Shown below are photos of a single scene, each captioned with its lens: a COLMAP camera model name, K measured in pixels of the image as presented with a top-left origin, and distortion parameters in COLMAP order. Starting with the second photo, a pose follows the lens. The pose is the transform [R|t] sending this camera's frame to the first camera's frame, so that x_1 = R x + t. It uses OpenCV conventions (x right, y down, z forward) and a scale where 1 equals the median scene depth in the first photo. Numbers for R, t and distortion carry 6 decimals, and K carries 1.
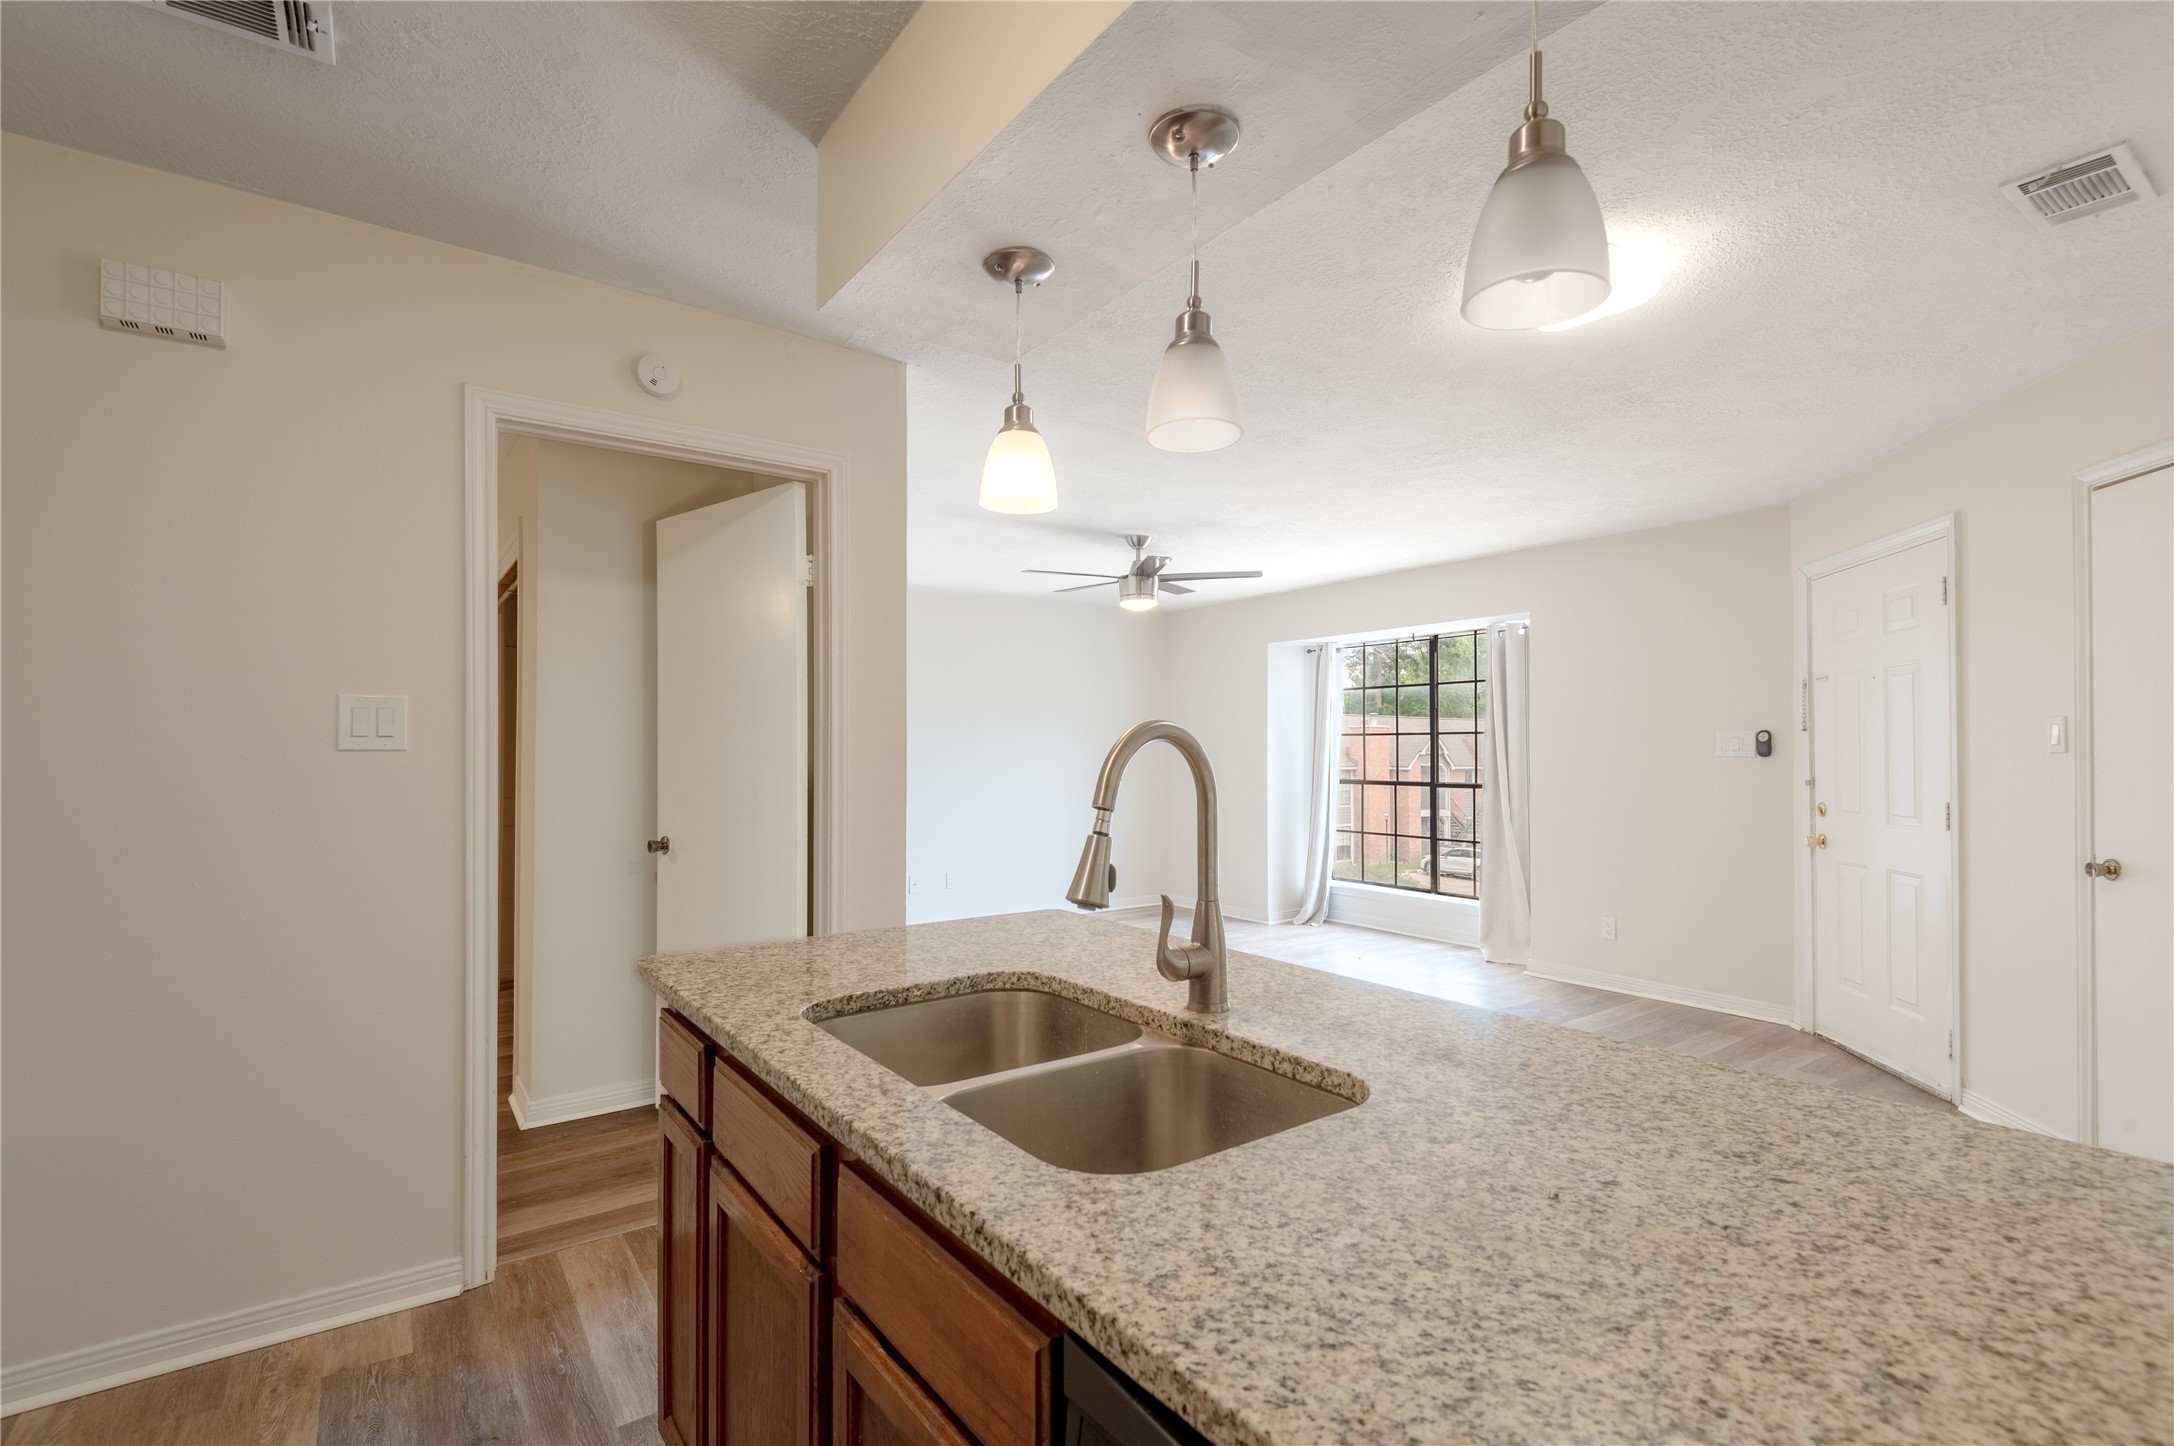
lens RADIAL K [[1003.2, 0, 1086.3], [0, 1003.2, 745.2], [0, 0, 1]] dist [-0.001584, -0.000353]
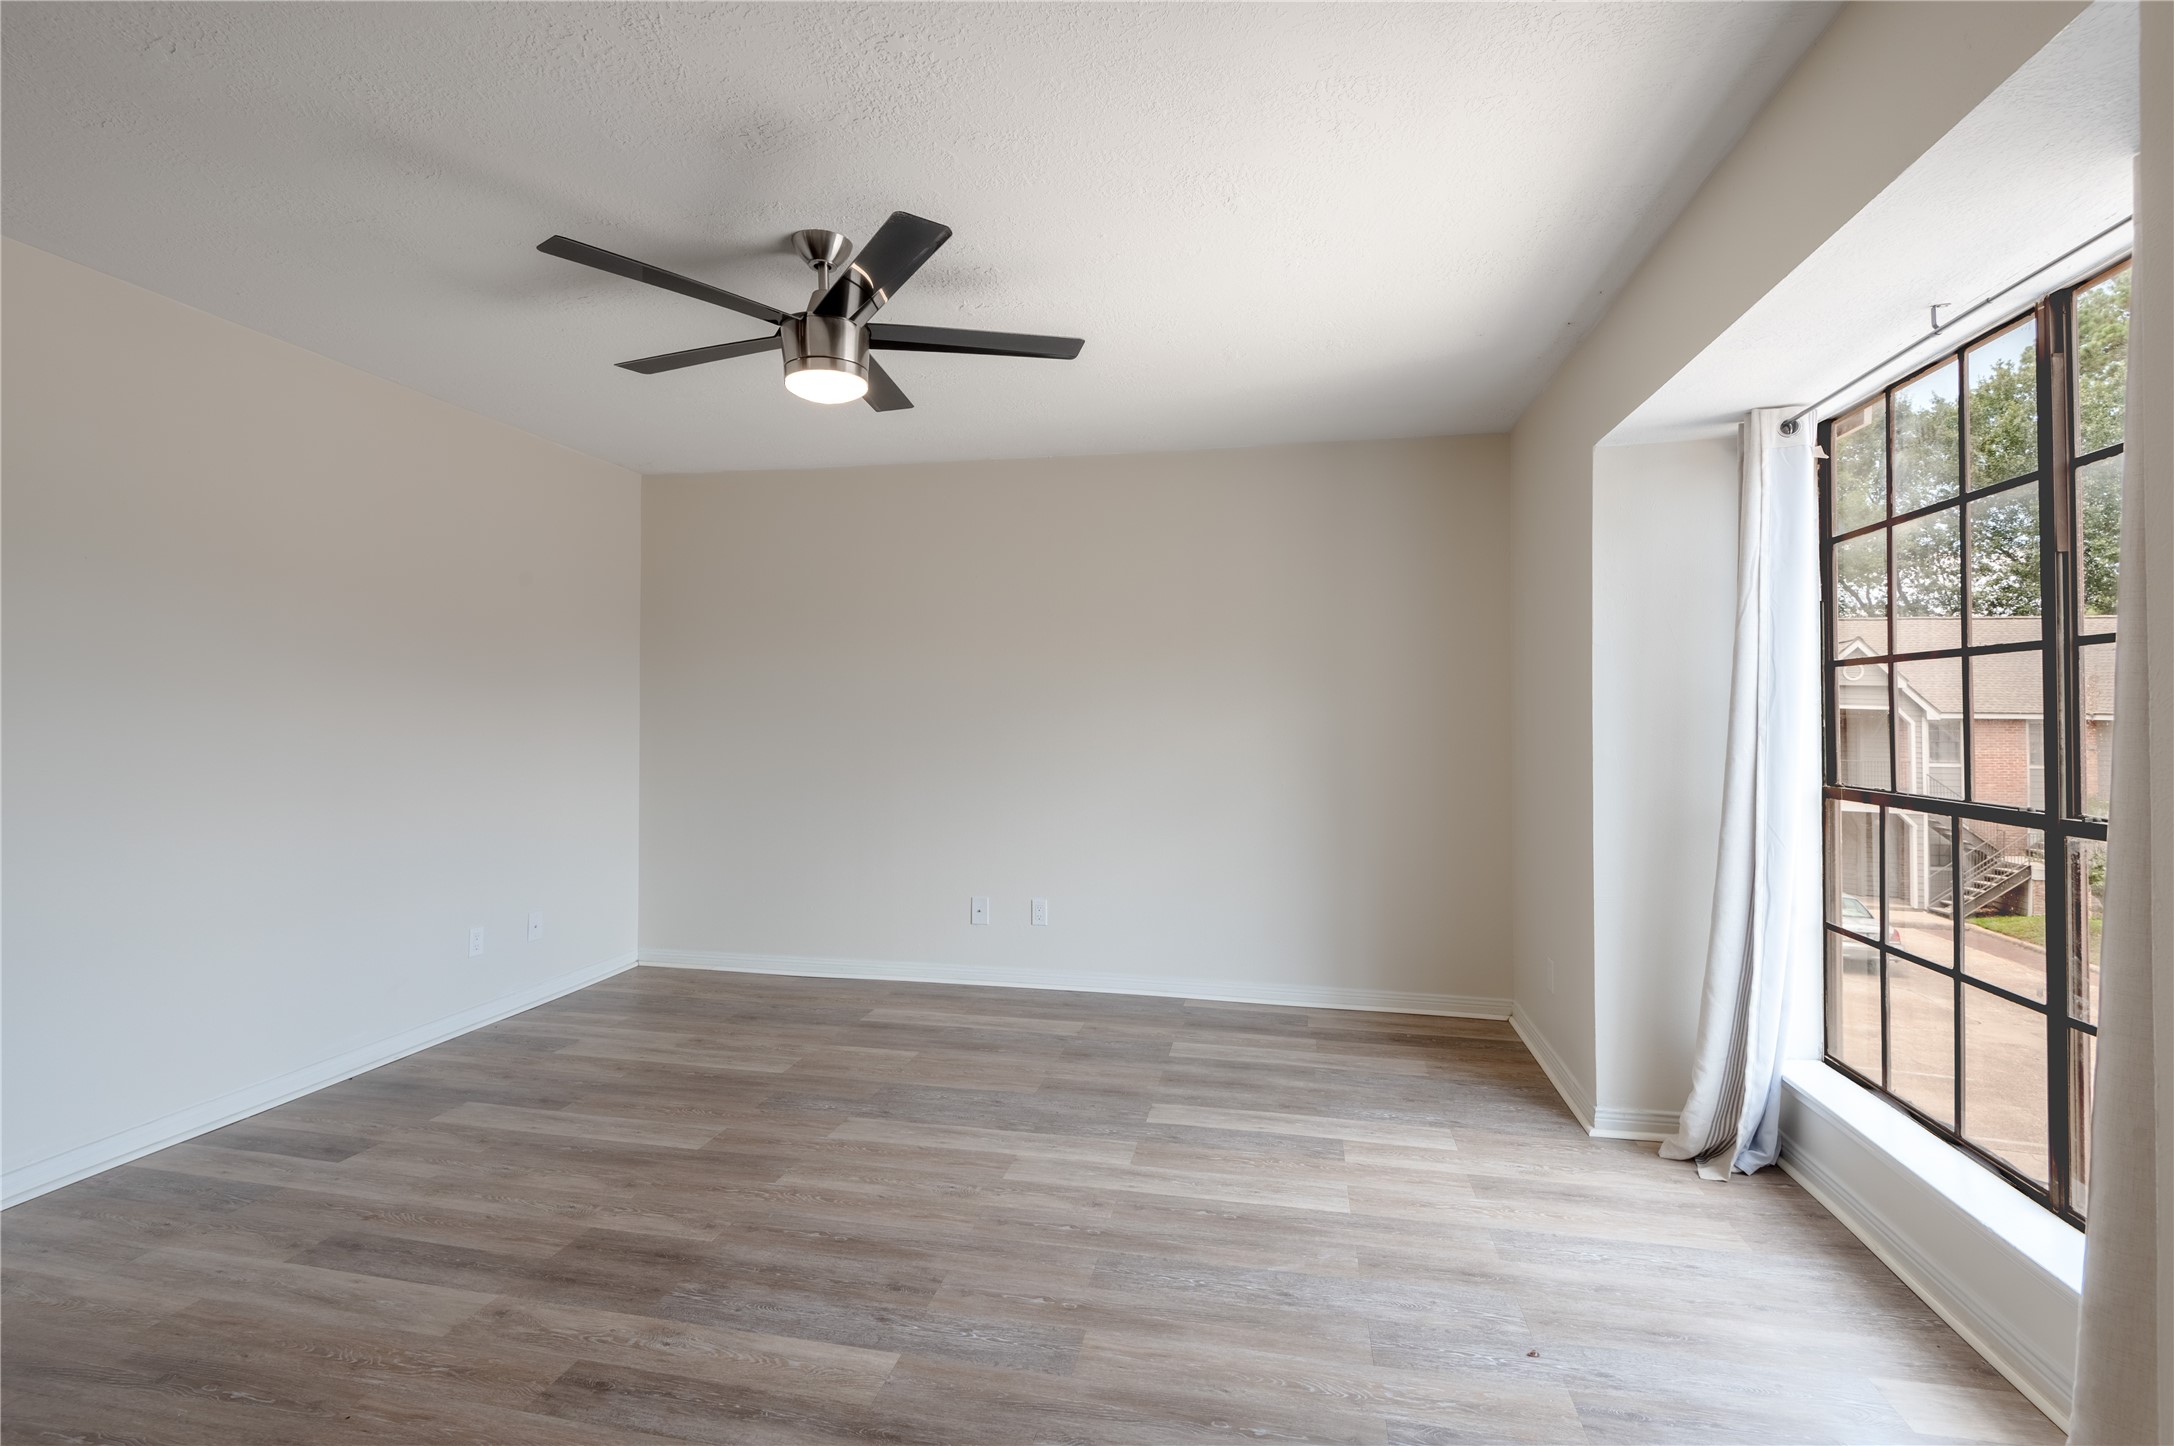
lens RADIAL K [[1026.5, 0, 1059.6], [0, 1026.5, 702.9], [0, 0, 1]] dist [0.047285, -0.036734]
pose [[0.667276, -0.006219, -0.744785, 0.718251], [0.003734, 0.999981, -0.005004, 0.010761], [0.744801, 0.000558, 0.667286, 1.150991]]
